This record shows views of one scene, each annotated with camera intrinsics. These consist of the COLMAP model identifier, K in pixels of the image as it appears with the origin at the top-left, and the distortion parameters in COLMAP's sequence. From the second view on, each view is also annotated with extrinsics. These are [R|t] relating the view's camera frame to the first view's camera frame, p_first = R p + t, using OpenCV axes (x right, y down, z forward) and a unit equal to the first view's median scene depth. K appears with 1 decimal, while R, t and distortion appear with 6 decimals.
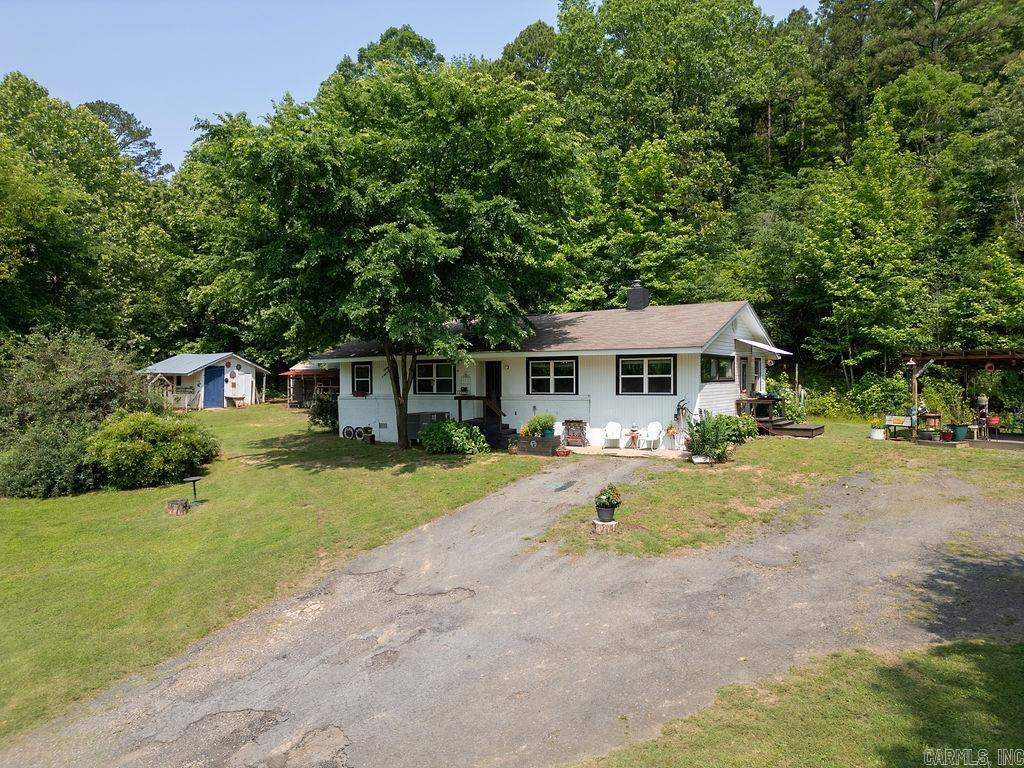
lens RADIAL K [[720.4, 0, 512.0], [0, 720.4, 384.0], [0, 0, 1]] dist [0.082440, -0.083525]
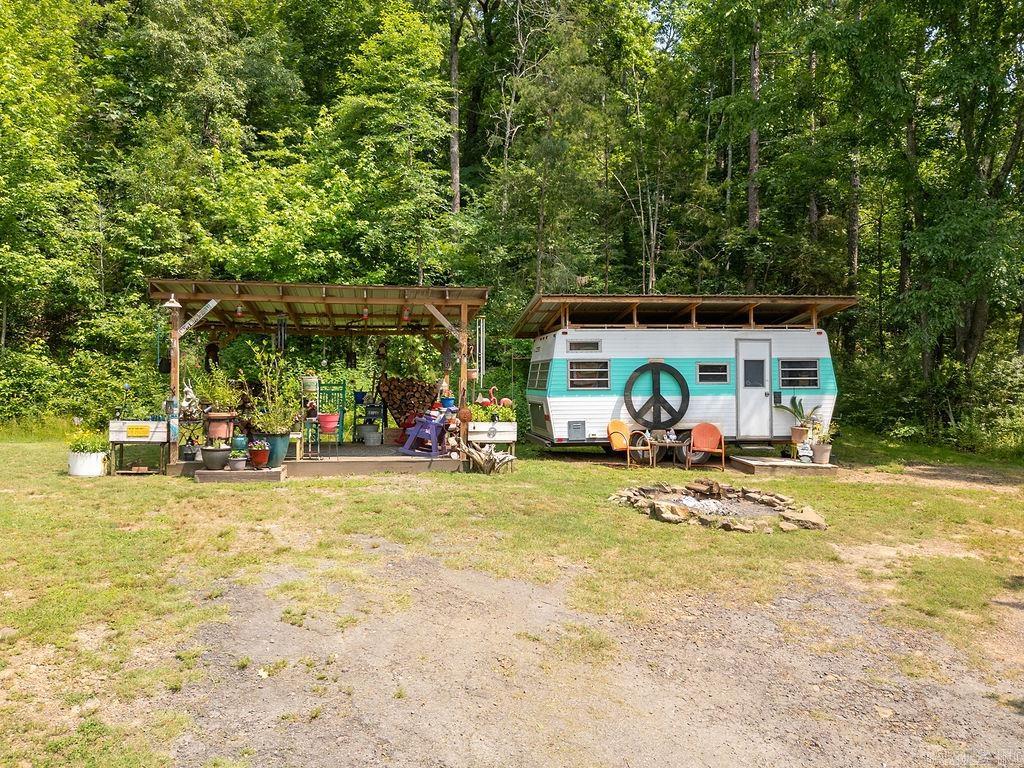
lens RADIAL K [[816.5, 0, 512.0], [0, 816.5, 384.0], [0, 0, 1]] dist [0.004716, 0.001695]
pose [[0.393309, 0.003675, 0.919399, 0.156132], [-0.000571, 0.999993, -0.003752, 0.023291], [-0.919406, 0.000950, 0.393308, 0.601841]]
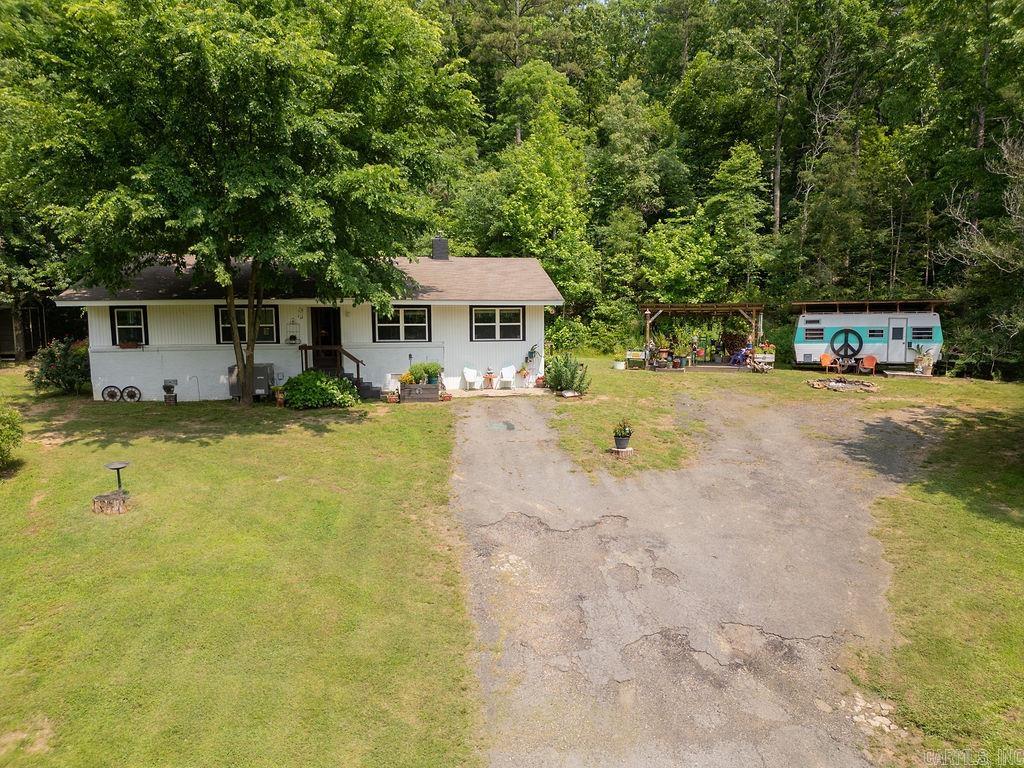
lens RADIAL K [[720.4, 0, 512.0], [0, 720.4, 384.0], [0, 0, 1]] dist [0.082440, -0.083525]
pose [[0.763344, -0.062856, 0.642927, -0.524579], [0.004032, 0.995699, 0.092558, -0.021687], [-0.645980, -0.068061, 0.760314, 0.129953]]
